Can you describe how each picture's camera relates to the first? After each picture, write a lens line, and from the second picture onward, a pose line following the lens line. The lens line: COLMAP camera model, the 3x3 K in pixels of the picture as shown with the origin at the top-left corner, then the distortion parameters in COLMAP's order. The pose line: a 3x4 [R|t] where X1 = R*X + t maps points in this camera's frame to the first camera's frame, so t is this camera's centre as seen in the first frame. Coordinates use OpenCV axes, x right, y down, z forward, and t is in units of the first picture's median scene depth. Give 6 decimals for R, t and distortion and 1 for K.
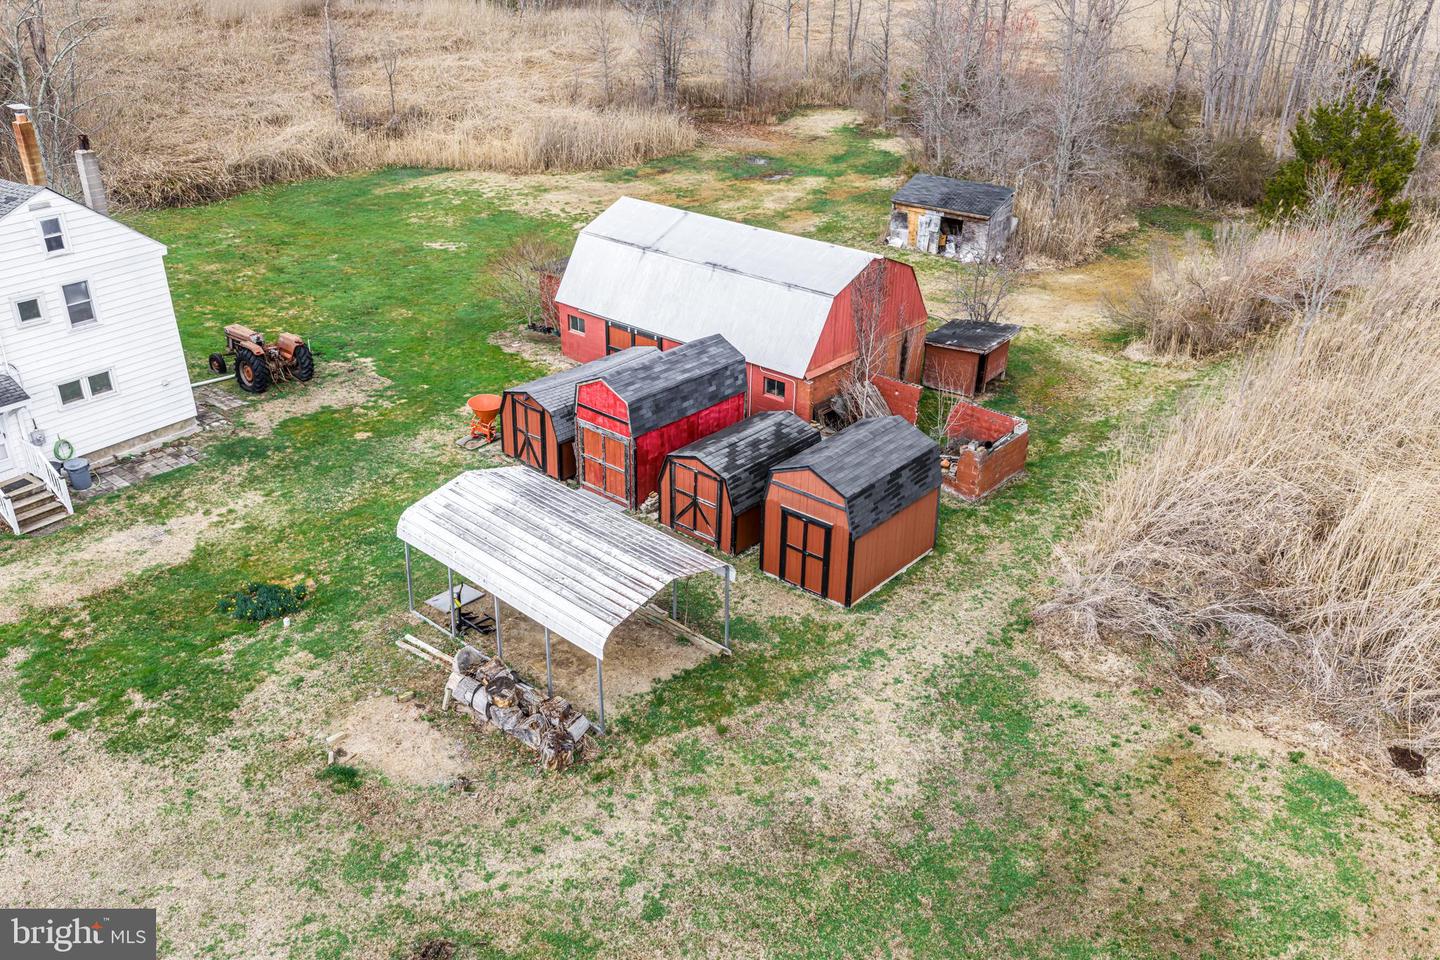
lens RADIAL K [[1192.9, 0, 720.0], [0, 1192.9, 480.0], [0, 0, 1]] dist [0.027542, -0.039152]
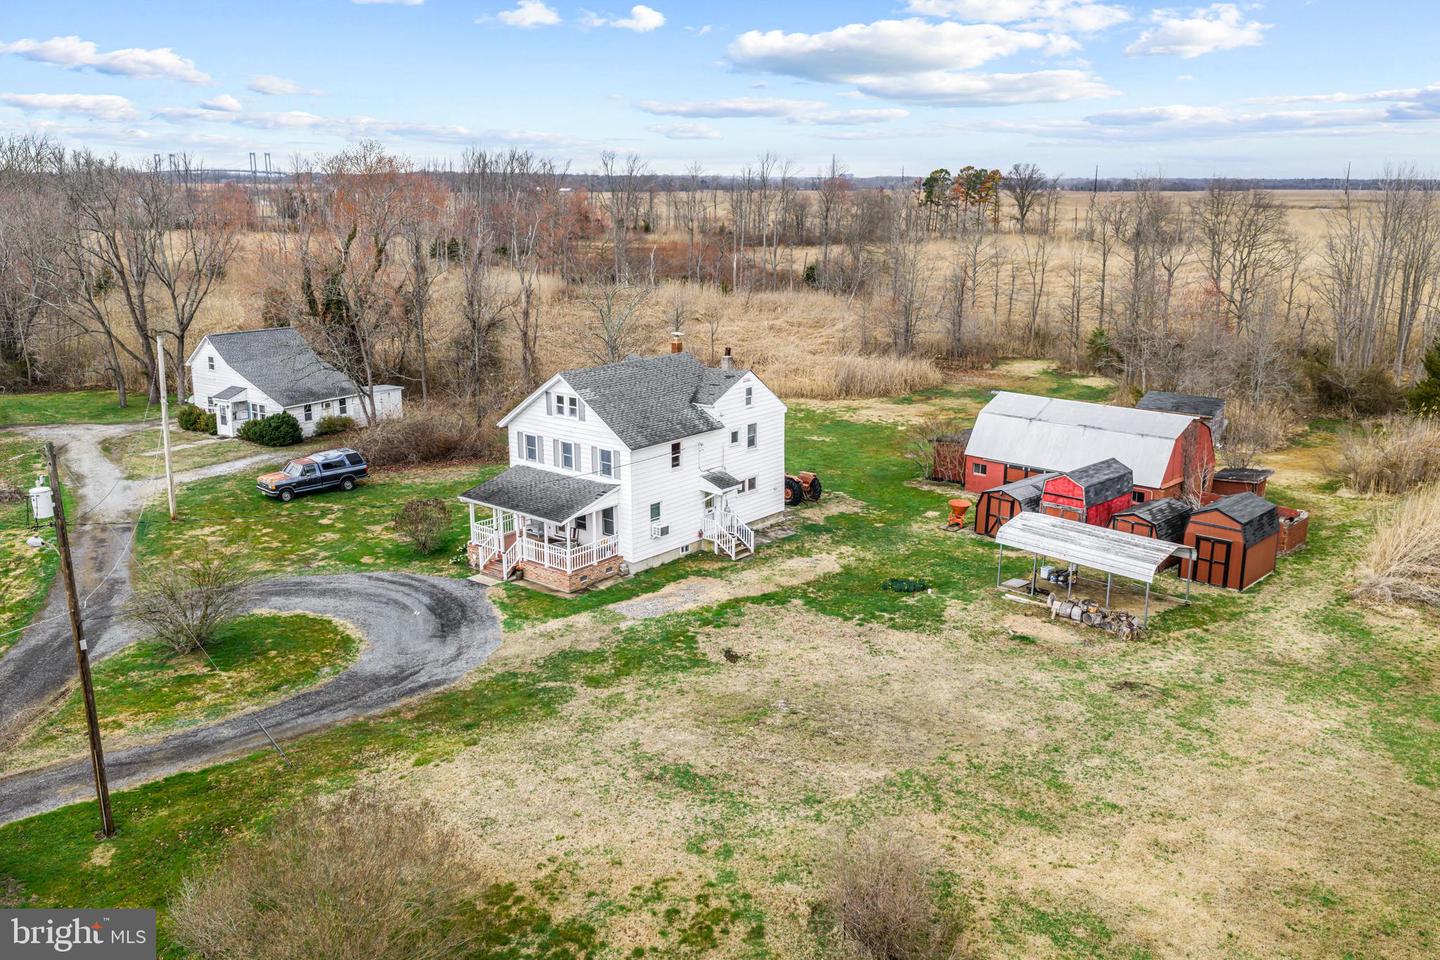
lens RADIAL K [[1192.9, 0, 720.0], [0, 1192.9, 480.0], [0, 0, 1]] dist [0.027542, -0.039152]
pose [[0.998956, 0.002143, -0.045640, -0.499042], [-0.012251, 0.974887, -0.222362, 0.301159], [0.044017, 0.222689, 0.973895, -0.678223]]
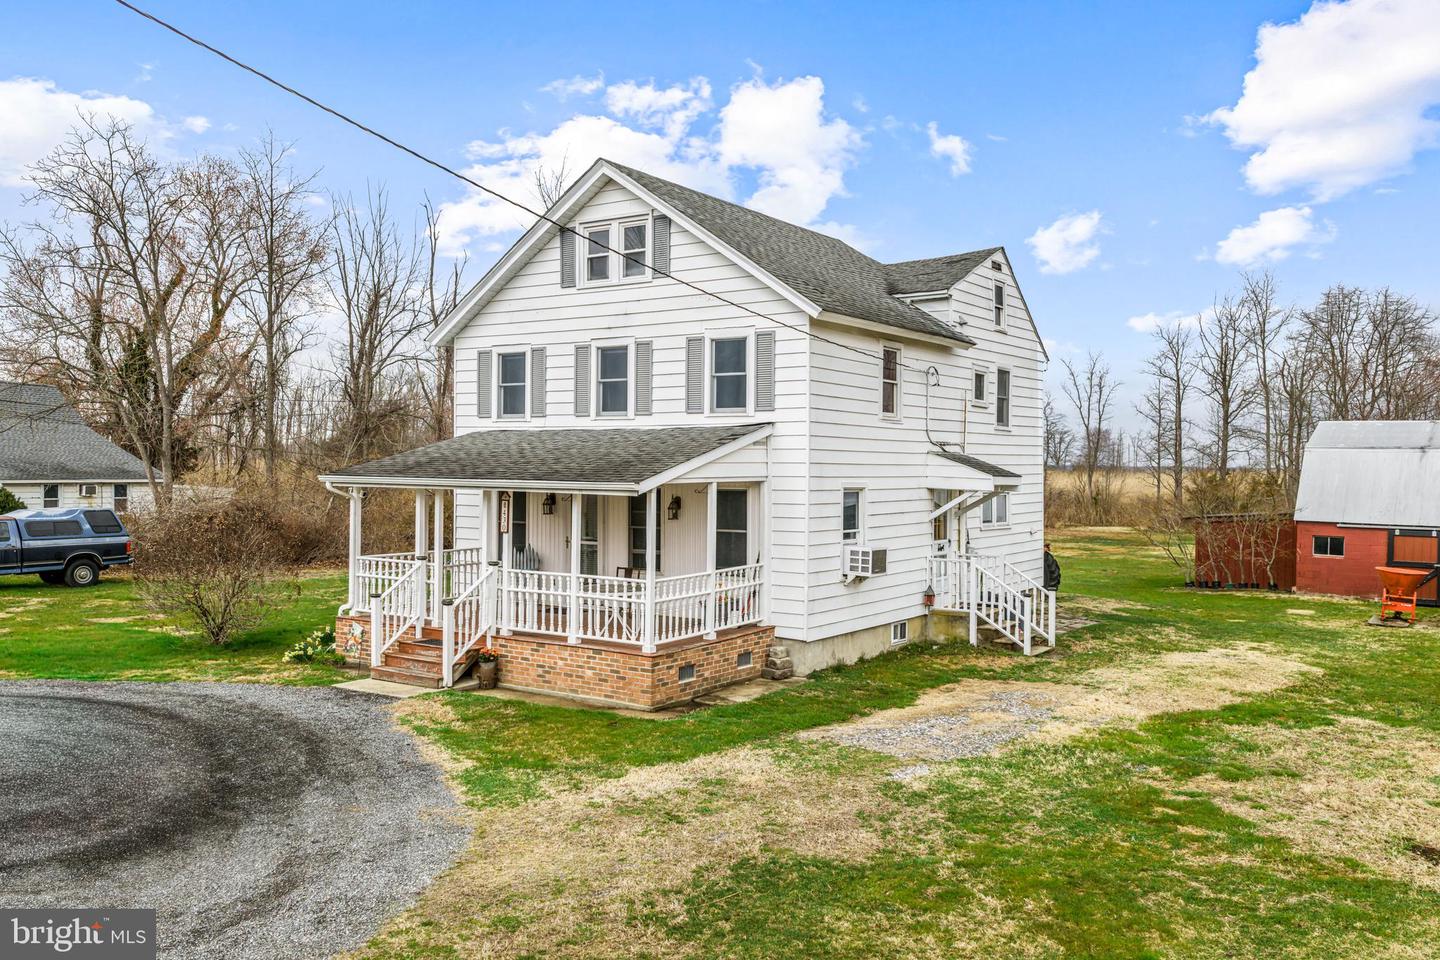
lens RADIAL K [[1192.9, 0, 720.0], [0, 1192.9, 480.0], [0, 0, 1]] dist [0.027542, -0.039152]
pose [[0.998358, 0.002770, 0.057208, -0.759357], [0.022891, 0.896285, -0.442888, 0.241339], [-0.052501, 0.443471, 0.894750, 0.333060]]
